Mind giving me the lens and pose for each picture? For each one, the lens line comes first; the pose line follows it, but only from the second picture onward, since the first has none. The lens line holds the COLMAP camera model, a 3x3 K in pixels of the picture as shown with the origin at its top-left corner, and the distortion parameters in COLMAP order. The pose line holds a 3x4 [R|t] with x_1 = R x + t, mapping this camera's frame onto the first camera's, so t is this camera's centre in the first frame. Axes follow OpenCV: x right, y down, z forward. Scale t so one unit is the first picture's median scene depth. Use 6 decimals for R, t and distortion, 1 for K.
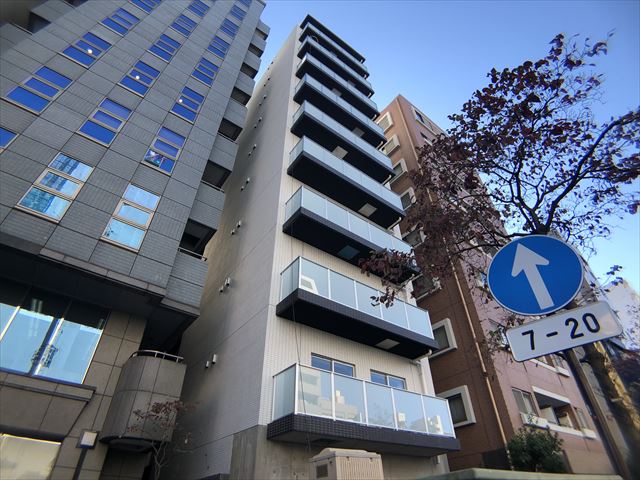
lens RADIAL K [[346.4, 0, 321.0], [0, 346.4, 232.9], [0, 0, 1]] dist [-0.098634, 0.020932]
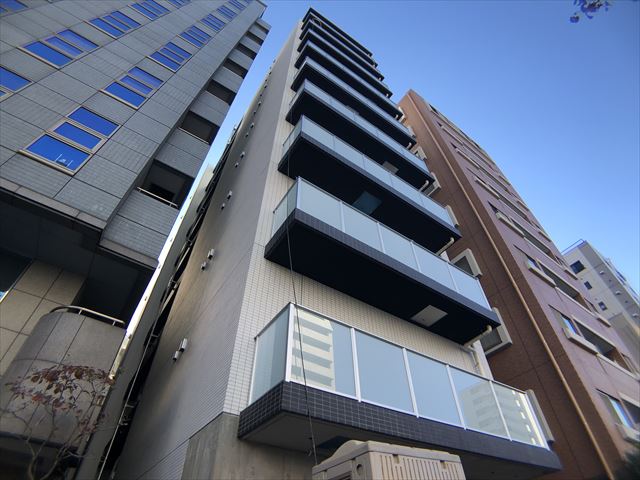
lens RADIAL K [[346.4, 0, 320.1], [0, 346.4, 237.2], [0, 0, 1]] dist [-0.098634, 0.020932]
pose [[0.999102, -0.027908, -0.031867, 0.000308], [0.024304, 0.993816, -0.108350, 0.278874], [0.034694, 0.107479, 0.993602, 0.336988]]
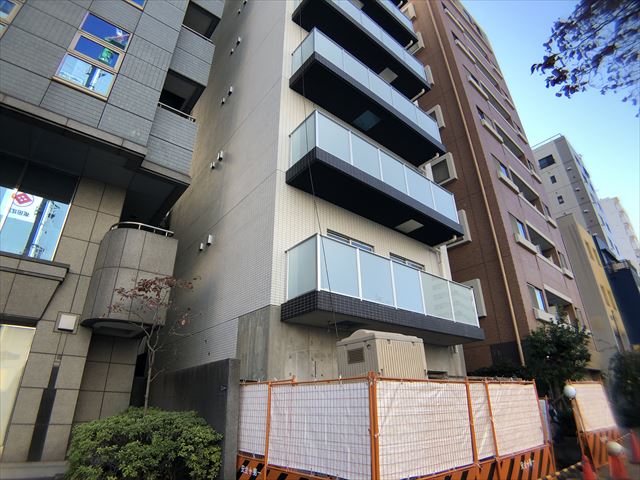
lens RADIAL K [[346.4, 0, 313.0], [0, 346.4, 240.6], [0, 0, 1]] dist [-0.098634, 0.020932]
pose [[0.999489, 0.021598, 0.023572, -0.083748], [-0.027400, 0.958587, 0.283478, 0.140267], [-0.016473, -0.283979, 0.958689, 0.180993]]
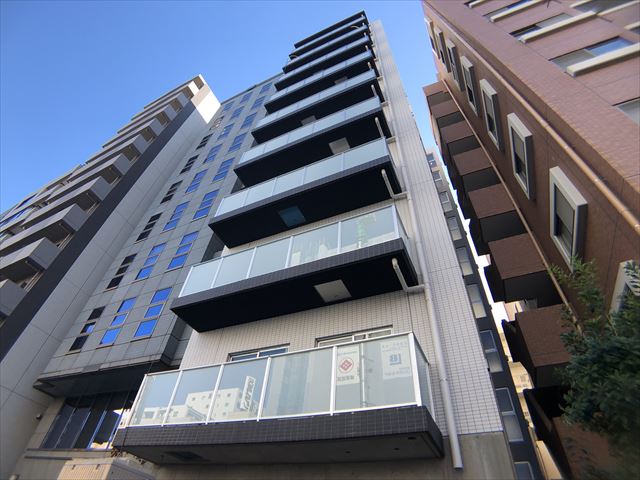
lens RADIAL K [[346.4, 0, 319.5], [0, 346.4, 234.0], [0, 0, 1]] dist [-0.098634, 0.020932]
pose [[0.469658, -0.613770, -0.634592, 0.793569], [0.529178, 0.771077, -0.354134, 0.544463], [0.706677, -0.169490, 0.686936, 0.646378]]
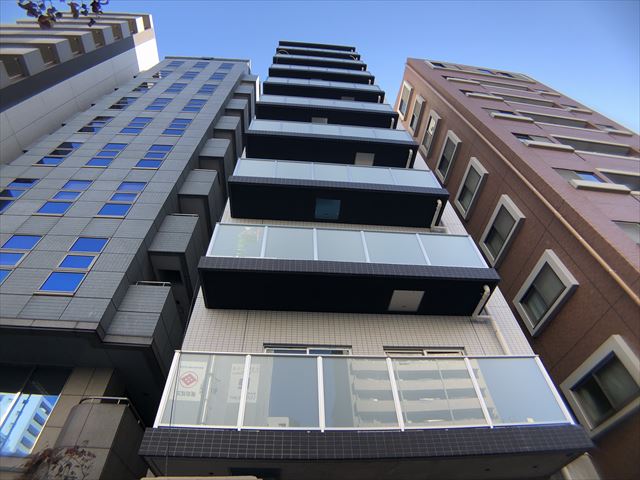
lens RADIAL K [[346.4, 0, 319.1], [0, 346.4, 241.8], [0, 0, 1]] dist [-0.098634, 0.020932]
pose [[0.849734, -0.415910, -0.323994, 0.363369], [0.366403, 0.907747, -0.204312, 0.351296], [0.379080, 0.054899, 0.923734, 0.426094]]
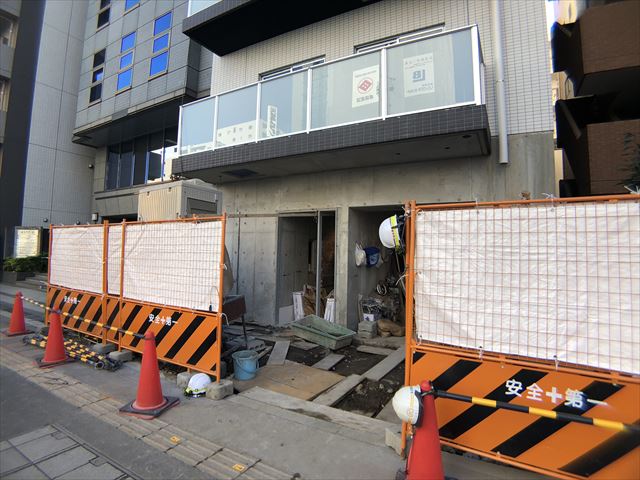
lens RADIAL K [[346.4, 0, 322.9], [0, 346.4, 230.8], [0, 0, 1]] dist [-0.098634, 0.020932]
pose [[0.418823, -0.040044, -0.907185, 0.729741], [0.592372, 0.769235, 0.239527, 0.535079], [0.688247, -0.637710, 0.345894, 0.615369]]
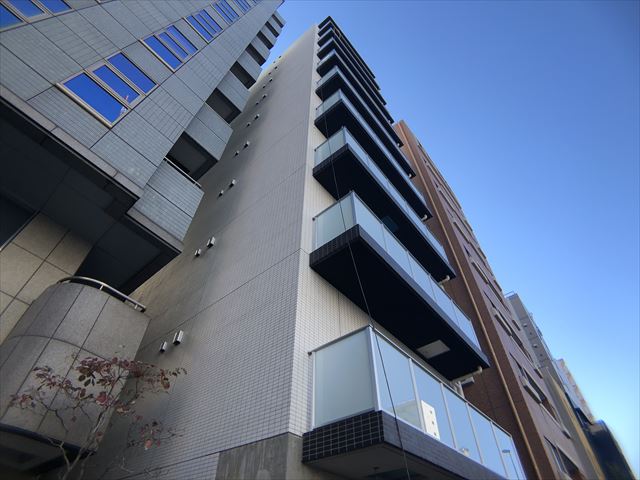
lens RADIAL K [[346.4, 0, 316.0], [0, 346.4, 234.3], [0, 0, 1]] dist [-0.098634, 0.020932]
pose [[0.974456, 0.186675, 0.124848, -0.213567], [-0.168784, 0.975488, -0.141191, 0.273818], [-0.148144, 0.116512, 0.982079, 0.363767]]
